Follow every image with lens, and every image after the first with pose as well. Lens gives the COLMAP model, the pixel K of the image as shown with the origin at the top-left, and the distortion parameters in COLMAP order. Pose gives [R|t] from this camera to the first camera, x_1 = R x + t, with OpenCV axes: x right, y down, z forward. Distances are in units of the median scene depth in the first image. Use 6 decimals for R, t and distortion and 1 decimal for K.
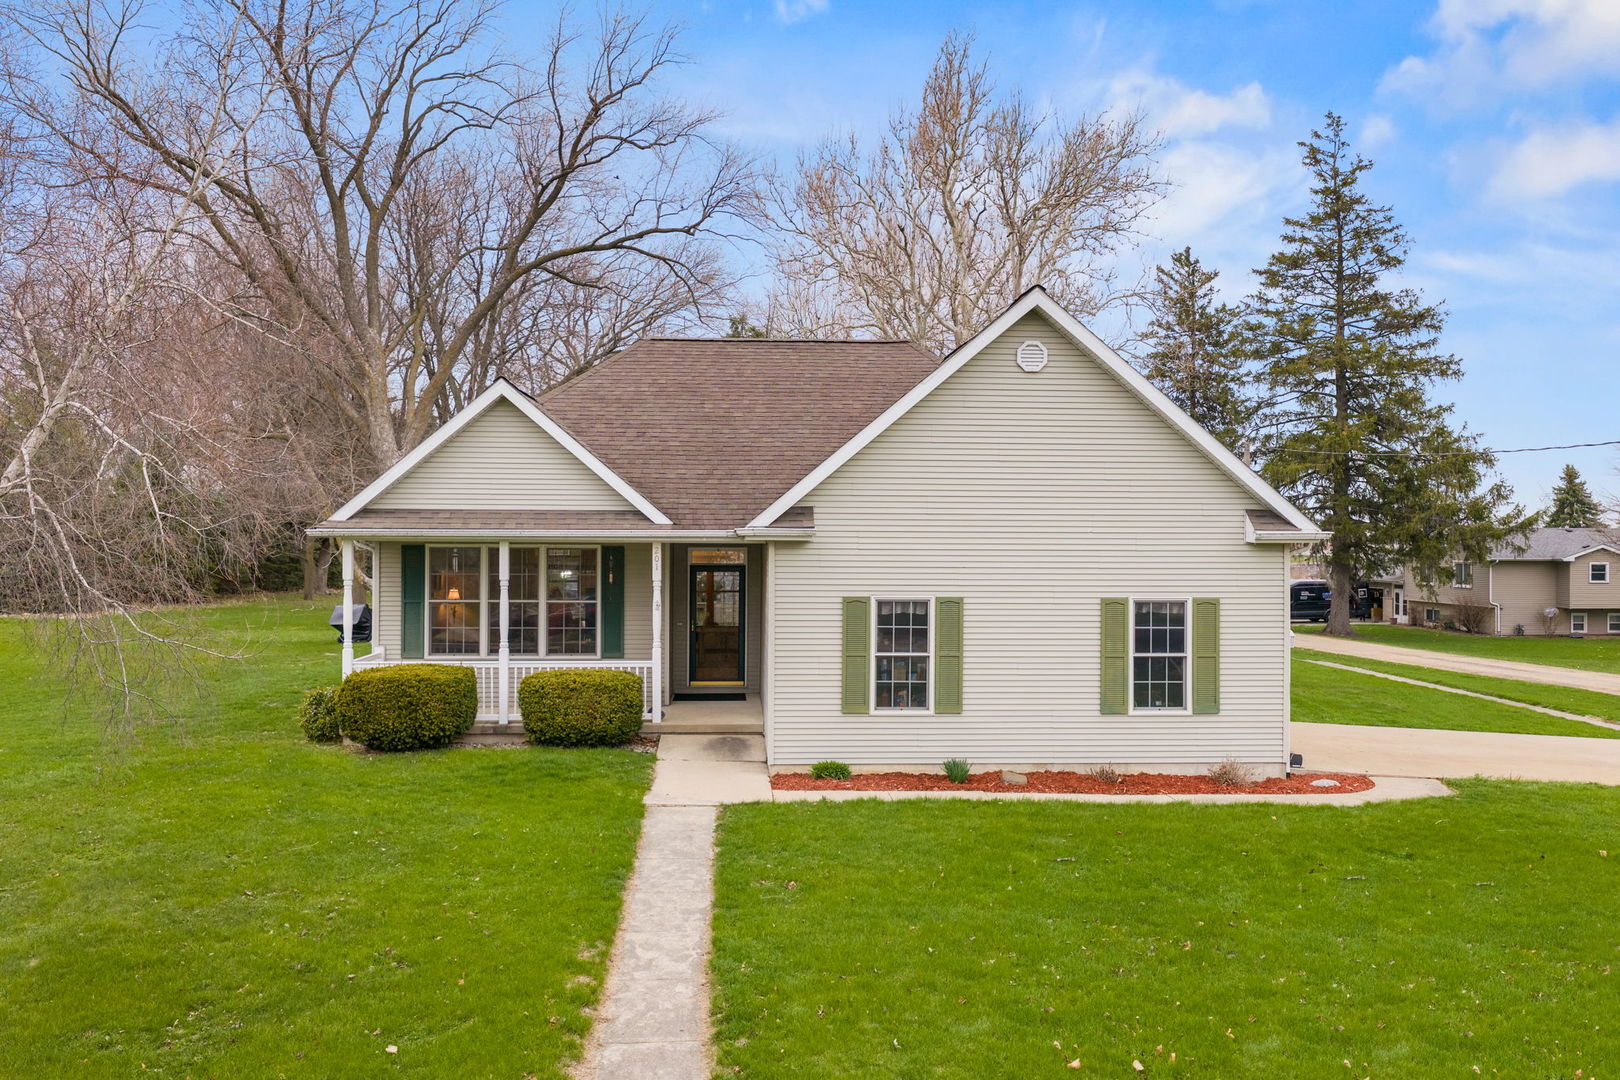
lens RADIAL K [[1336.8, 0, 809.1], [0, 1336.8, 545.6], [0, 0, 1]] dist [0.017501, -0.031788]
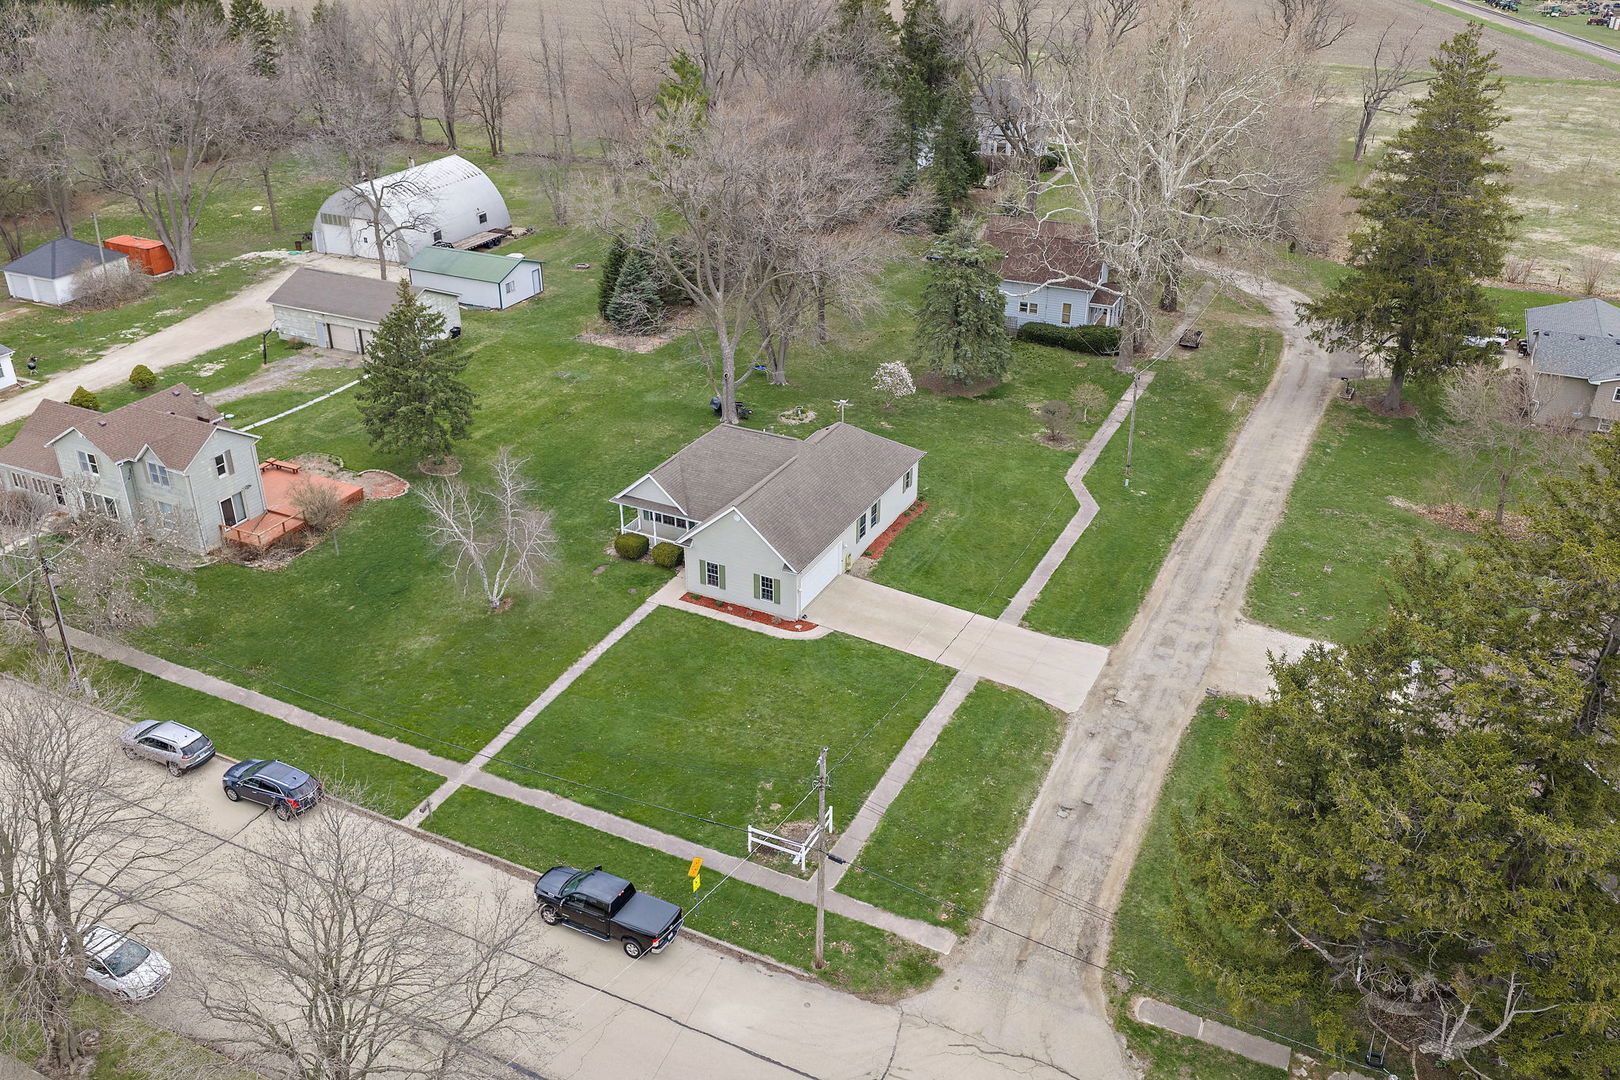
lens RADIAL K [[1336.8, 0, 812.2], [0, 1336.8, 540.6], [0, 0, 1]] dist [0.017501, -0.031788]
pose [[0.865586, 0.230615, -0.444498, 2.046711], [-0.001528, 0.888857, 0.458182, -1.816951], [0.500758, -0.395917, 0.769734, -1.908958]]
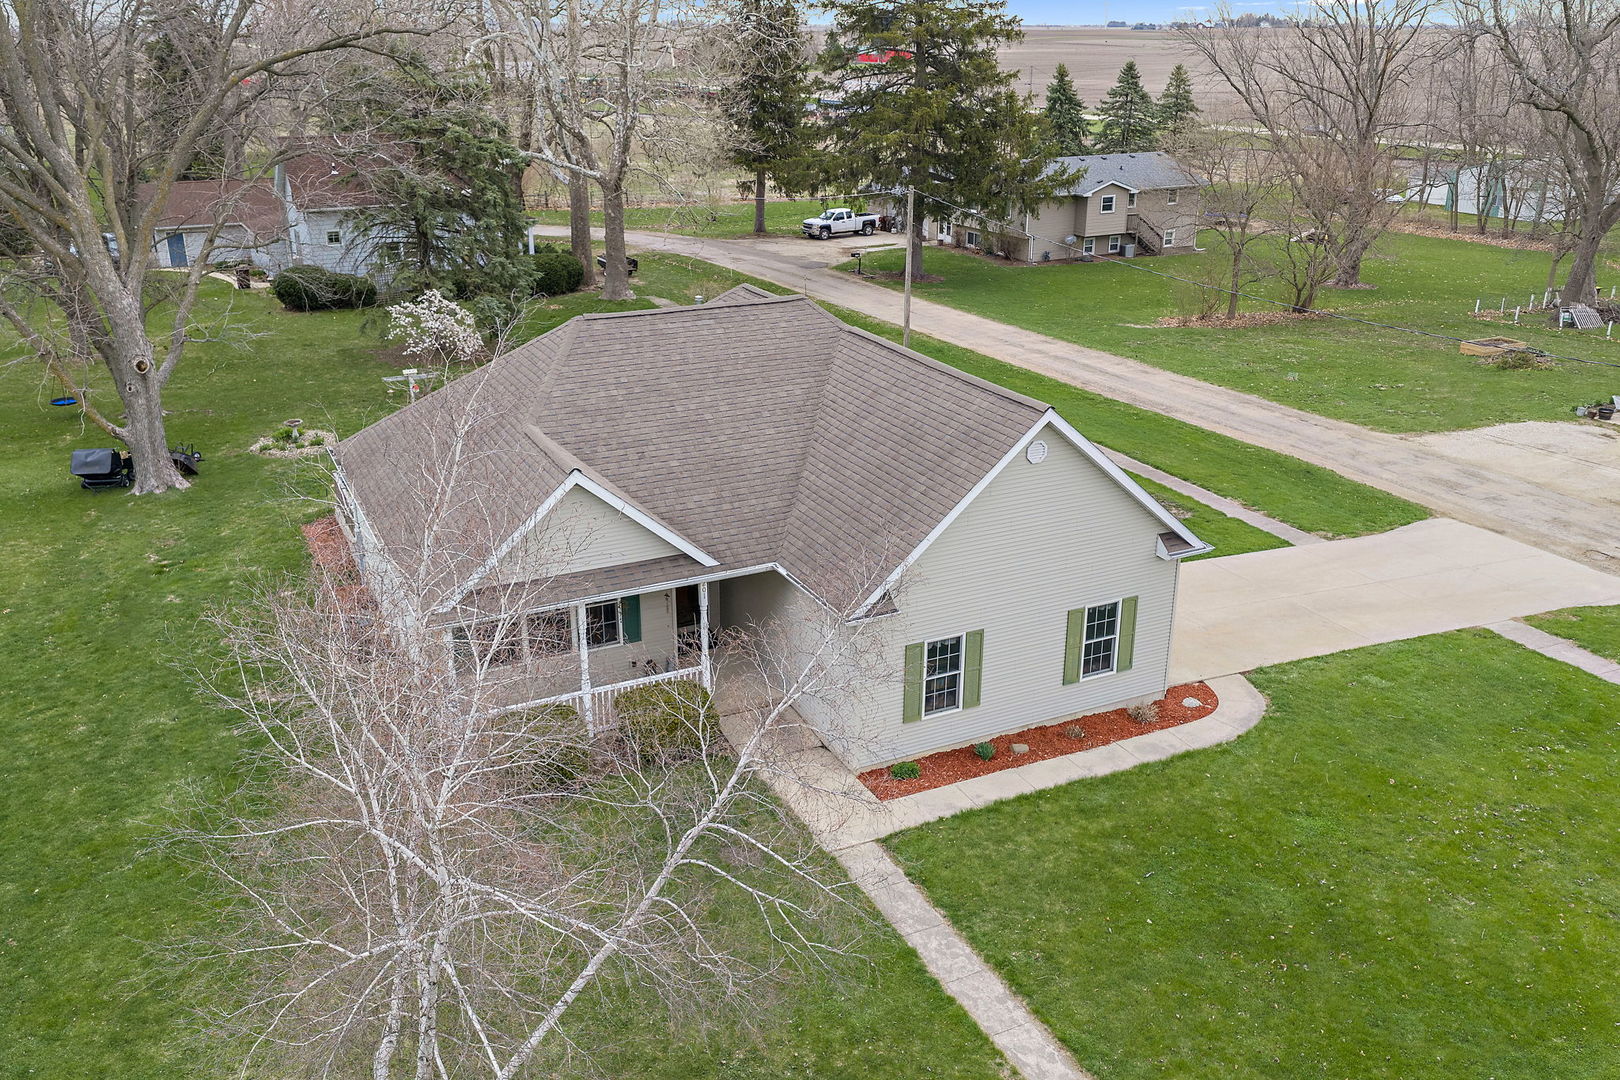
lens RADIAL K [[1336.8, 0, 811.6], [0, 1336.8, 537.7], [0, 0, 1]] dist [0.017501, -0.031788]
pose [[0.921125, -0.144714, 0.361367, -0.485908], [0.008372, 0.935479, 0.353284, -0.492005], [-0.389176, -0.322393, 0.862905, -0.061972]]
